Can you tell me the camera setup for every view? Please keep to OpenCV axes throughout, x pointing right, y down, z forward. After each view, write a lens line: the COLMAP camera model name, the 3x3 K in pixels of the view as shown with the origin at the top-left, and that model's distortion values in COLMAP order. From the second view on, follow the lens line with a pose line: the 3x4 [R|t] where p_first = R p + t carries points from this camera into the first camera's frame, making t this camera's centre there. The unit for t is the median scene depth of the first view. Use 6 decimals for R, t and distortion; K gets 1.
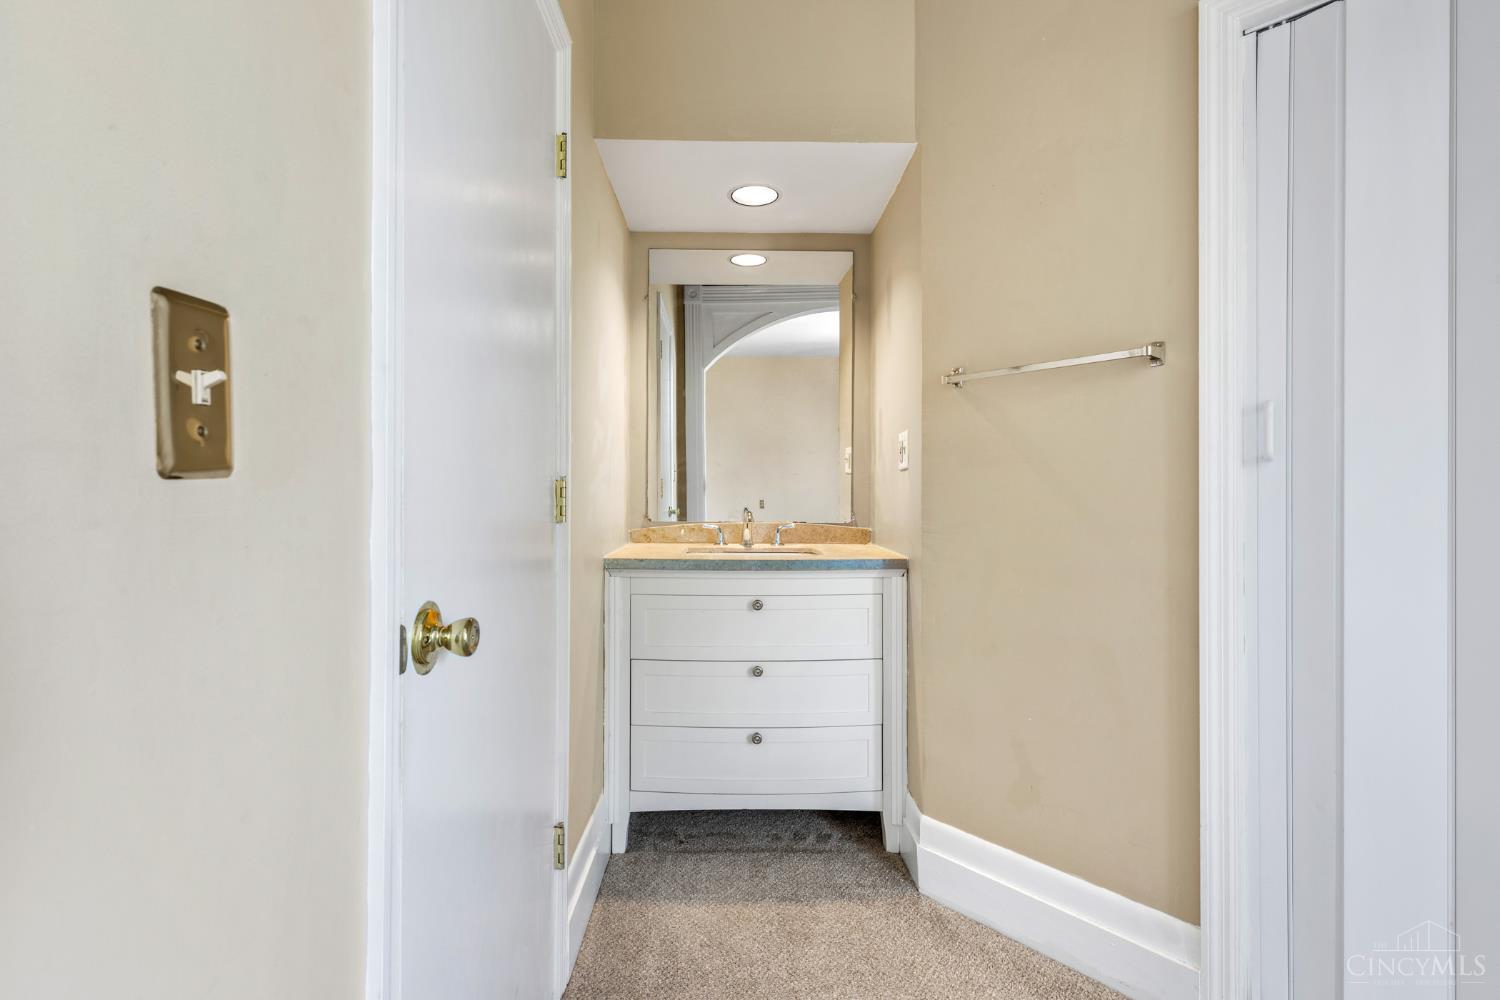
lens RADIAL K [[674.6, 0, 743.3], [0, 674.6, 494.8], [0, 0, 1]] dist [0.006031, 0.000048]
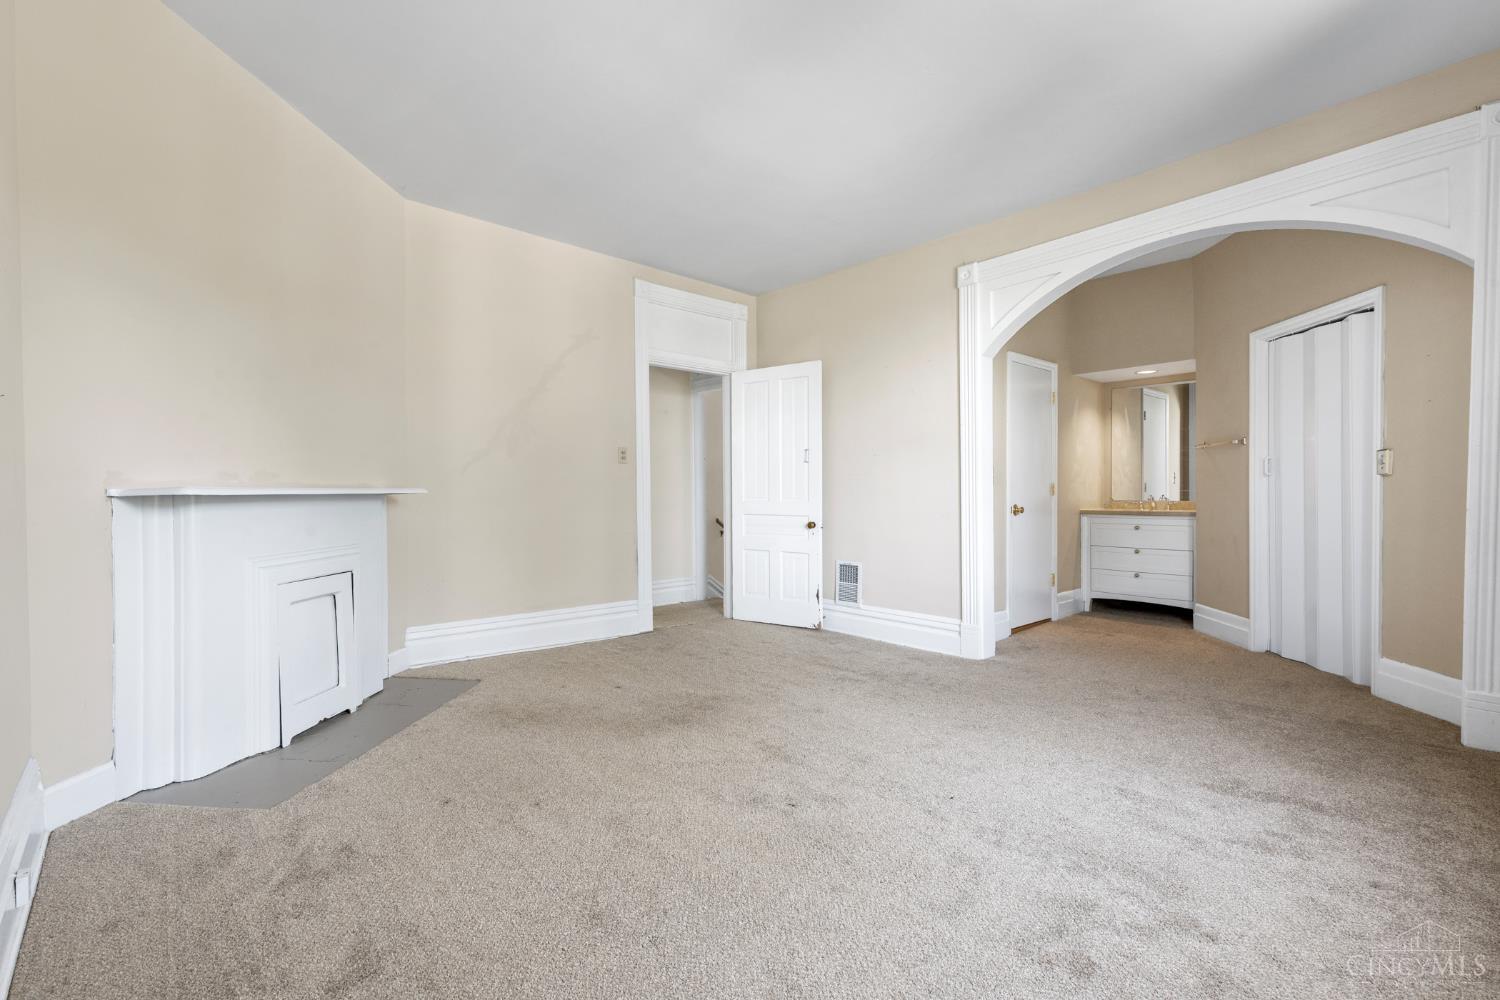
lens RADIAL K [[674.6, 0, 747.2], [0, 674.6, 497.6], [0, 0, 1]] dist [0.006031, 0.000048]
pose [[0.654701, -0.004701, -0.755873, 1.073223], [0.009862, 0.999949, 0.002323, 0.017054], [0.755823, -0.008976, 0.654714, -2.032409]]
